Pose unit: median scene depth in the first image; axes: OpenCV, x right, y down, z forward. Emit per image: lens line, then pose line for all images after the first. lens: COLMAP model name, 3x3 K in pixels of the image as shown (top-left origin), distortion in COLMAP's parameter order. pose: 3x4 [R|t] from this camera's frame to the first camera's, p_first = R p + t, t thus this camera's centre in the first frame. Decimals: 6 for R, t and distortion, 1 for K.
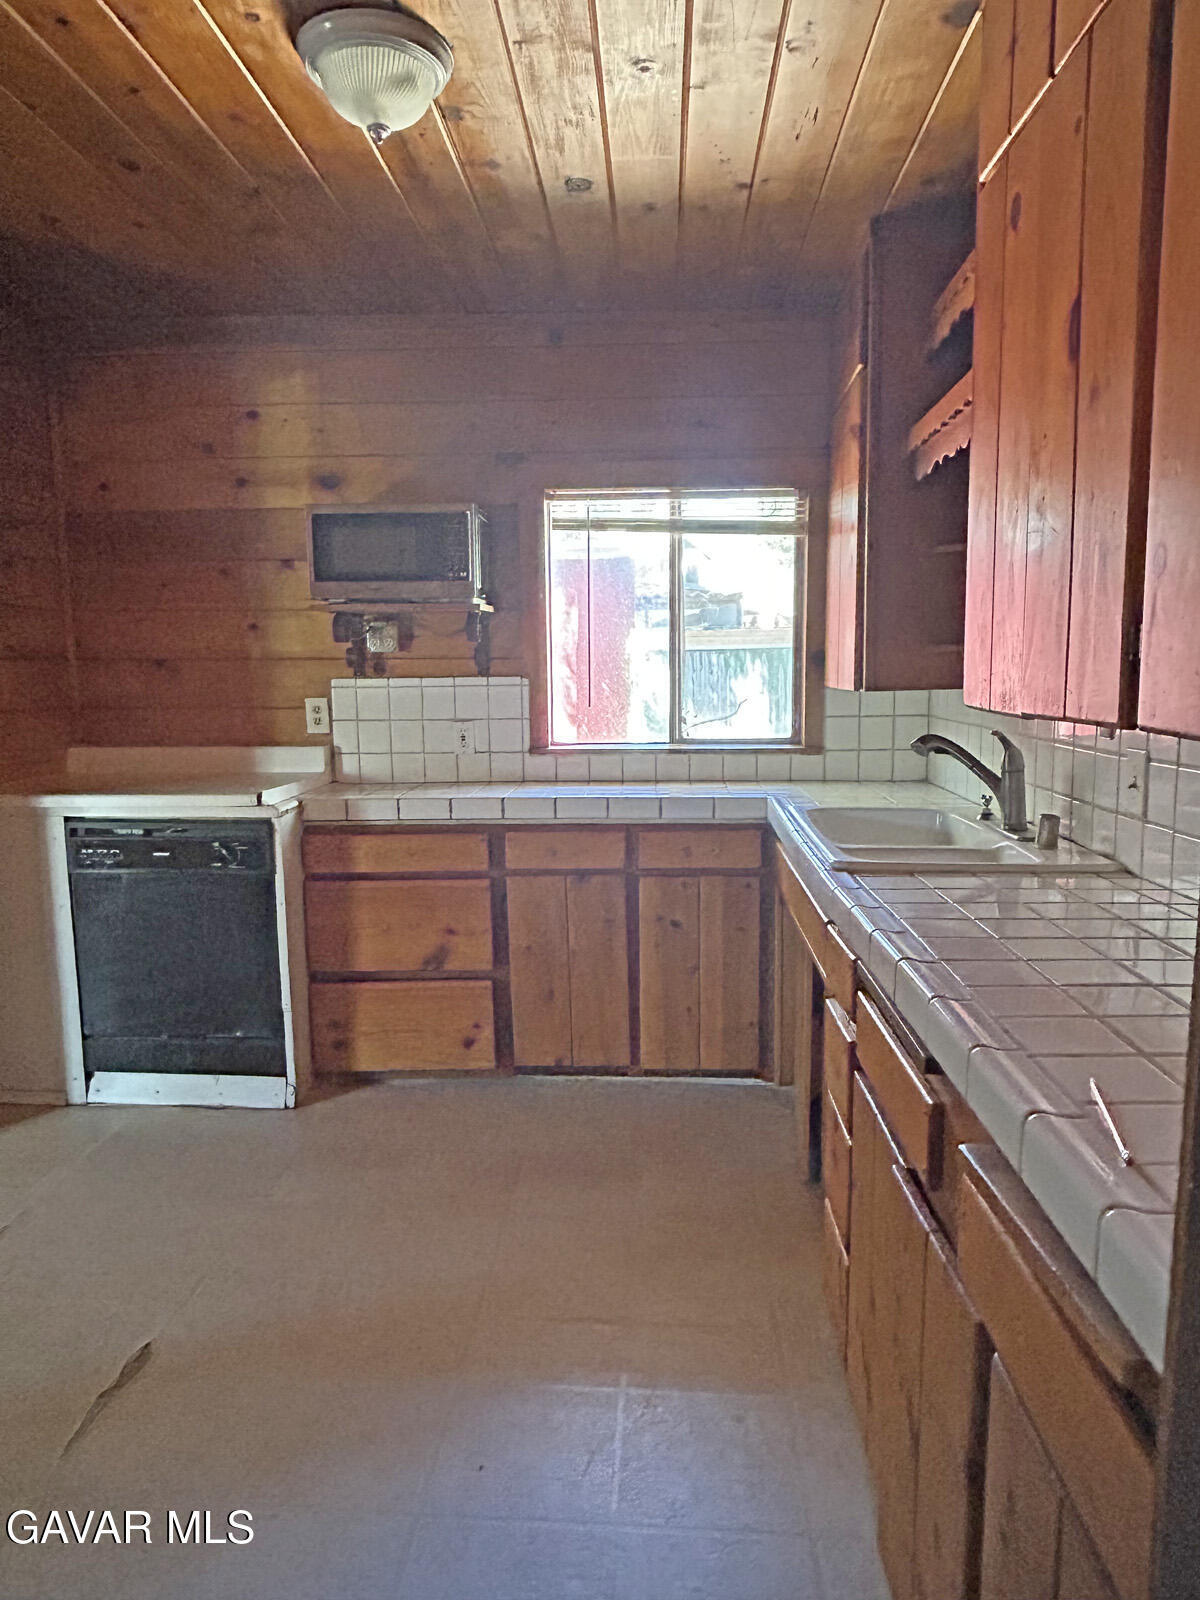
lens RADIAL K [[1027.0, 0, 600.3], [0, 1027.0, 784.5], [0, 0, 1]] dist [0.000080, -0.001475]
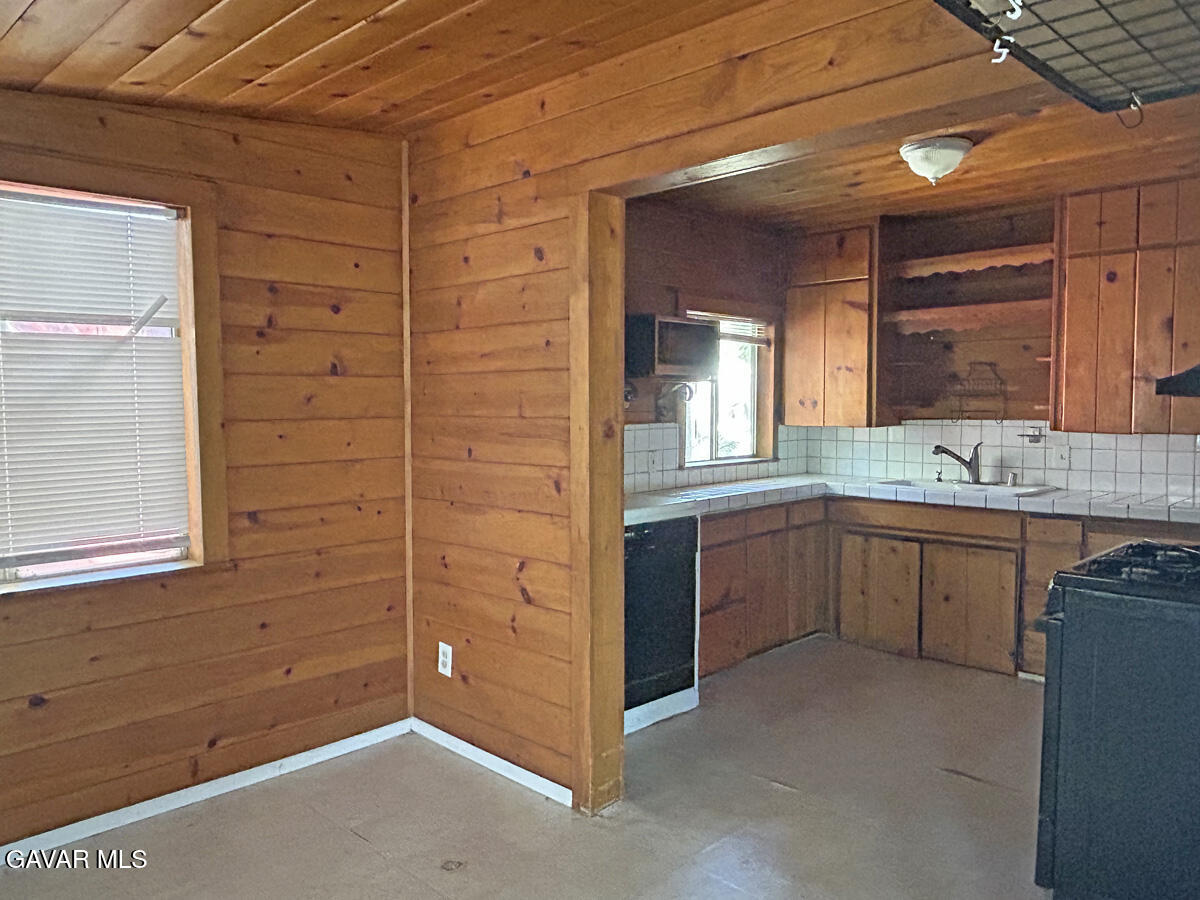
lens RADIAL K [[880.7, 0, 607.8], [0, 880.7, 455.5], [0, 0, 1]] dist [0.015458, 0.000086]
pose [[0.645929, -0.040523, 0.762321, -1.230174], [0.081269, 0.996566, -0.015886, -0.041186], [-0.759059, 0.072214, 0.647004, 0.202172]]
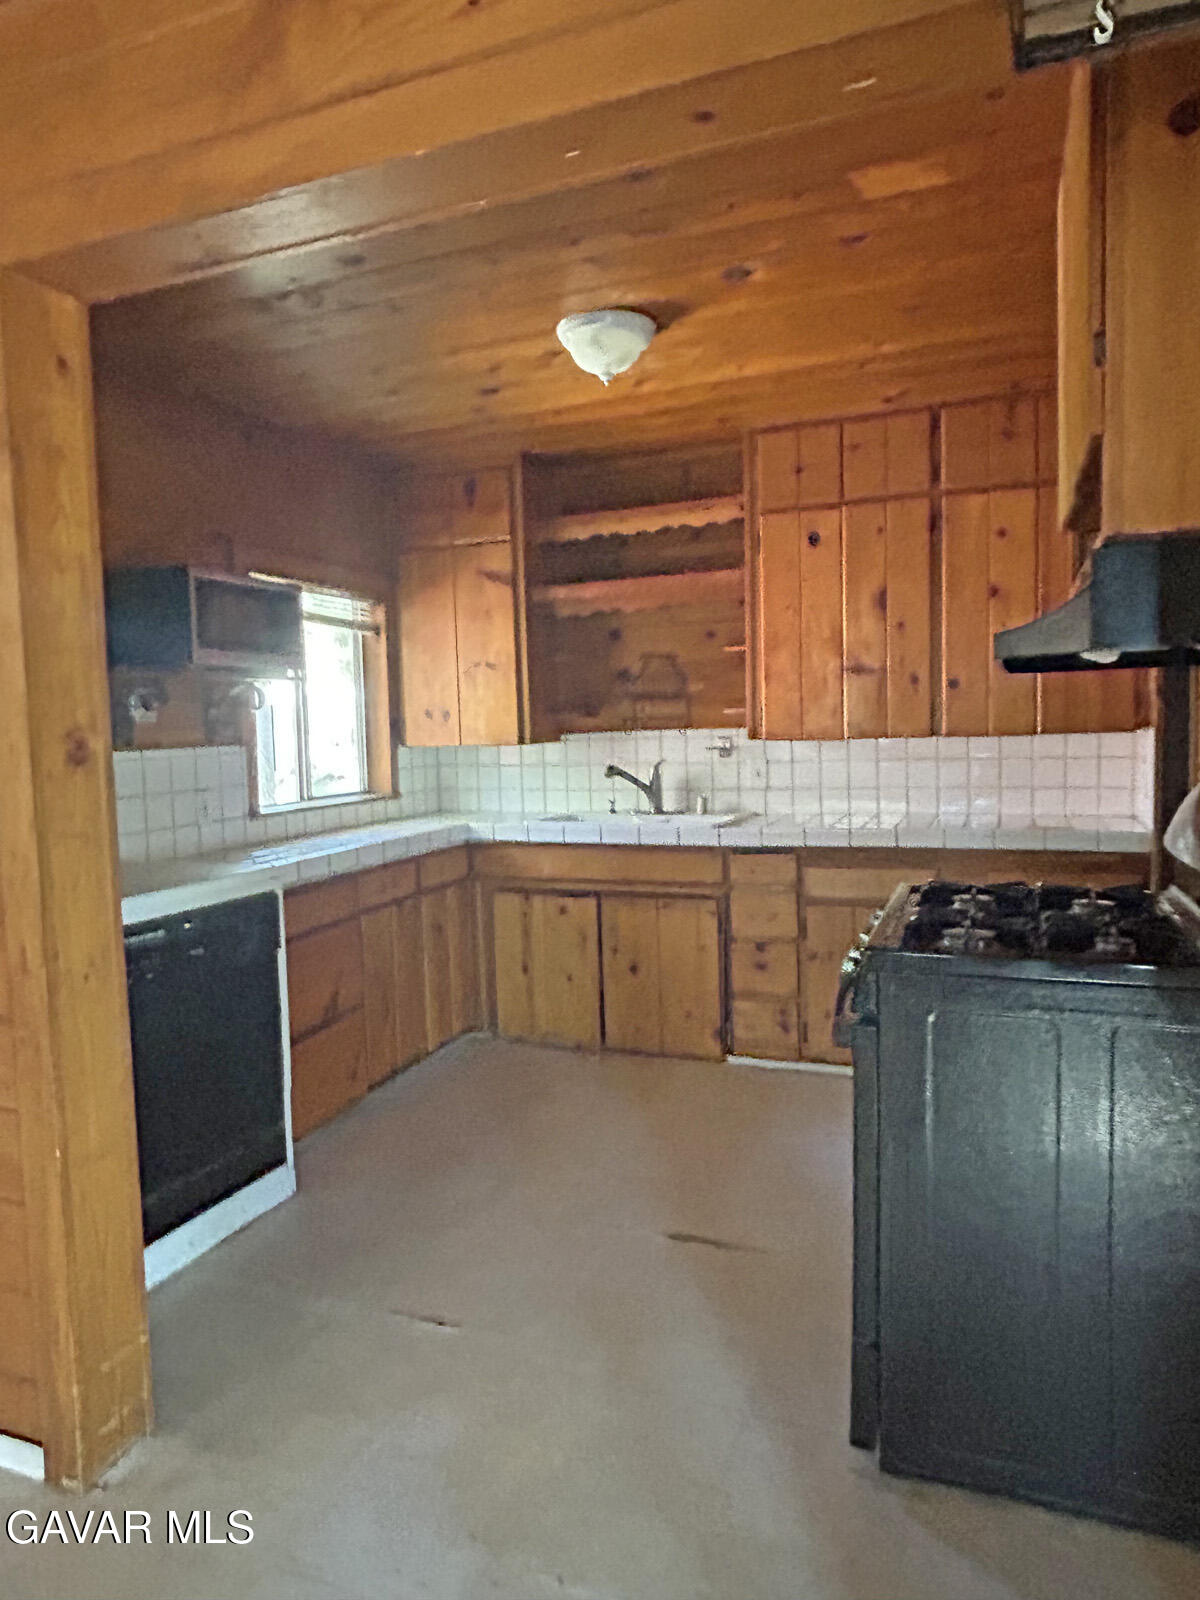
lens RADIAL K [[1027.0, 0, 591.8], [0, 1027.0, 798.5], [0, 0, 1]] dist [0.000080, -0.001475]
pose [[0.313389, -0.068964, 0.947117, -0.984972], [0.130303, 0.991049, 0.029047, -0.036180], [-0.940642, 0.114309, 0.319570, 0.348311]]
